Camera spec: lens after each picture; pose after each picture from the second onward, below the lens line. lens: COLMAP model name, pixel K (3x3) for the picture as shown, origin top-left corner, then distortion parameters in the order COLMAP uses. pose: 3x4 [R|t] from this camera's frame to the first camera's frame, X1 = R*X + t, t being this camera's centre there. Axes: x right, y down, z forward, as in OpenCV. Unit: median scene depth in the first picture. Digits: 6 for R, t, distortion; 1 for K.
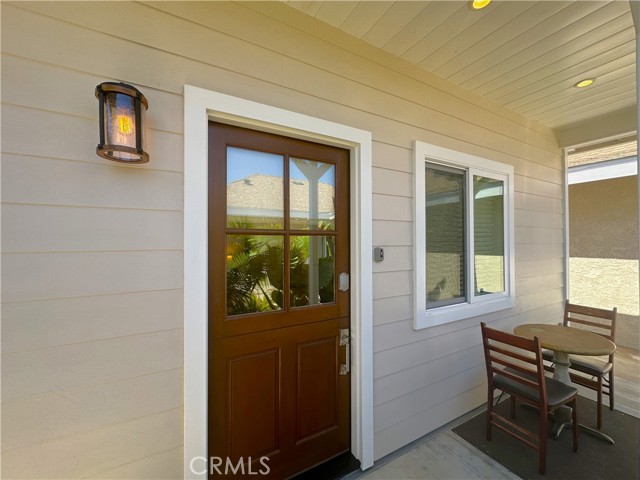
lens RADIAL K [[261.6, 0, 321.2], [0, 261.6, 239.1], [0, 0, 1]] dist [-0.002470, -0.000334]
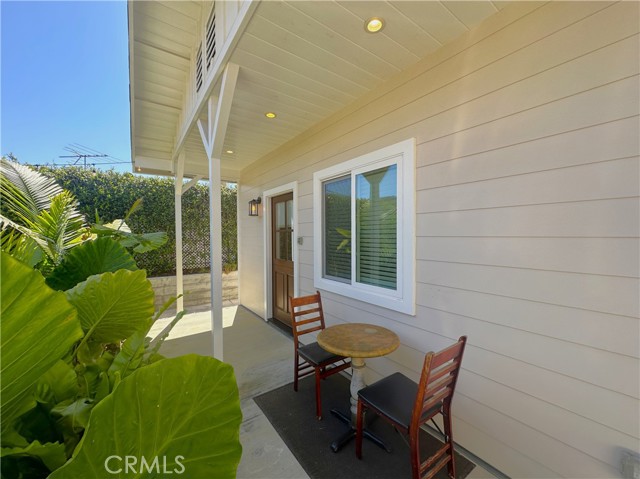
lens RADIAL K [[261.6, 0, 321.2], [0, 261.6, 238.6], [0, 0, 1]] dist [-0.002470, -0.000334]
pose [[0.115216, 0.016493, -0.993204, 2.130509], [0.009554, 0.999797, 0.017711, 0.009043], [0.993295, -0.011530, 0.115035, 0.903489]]
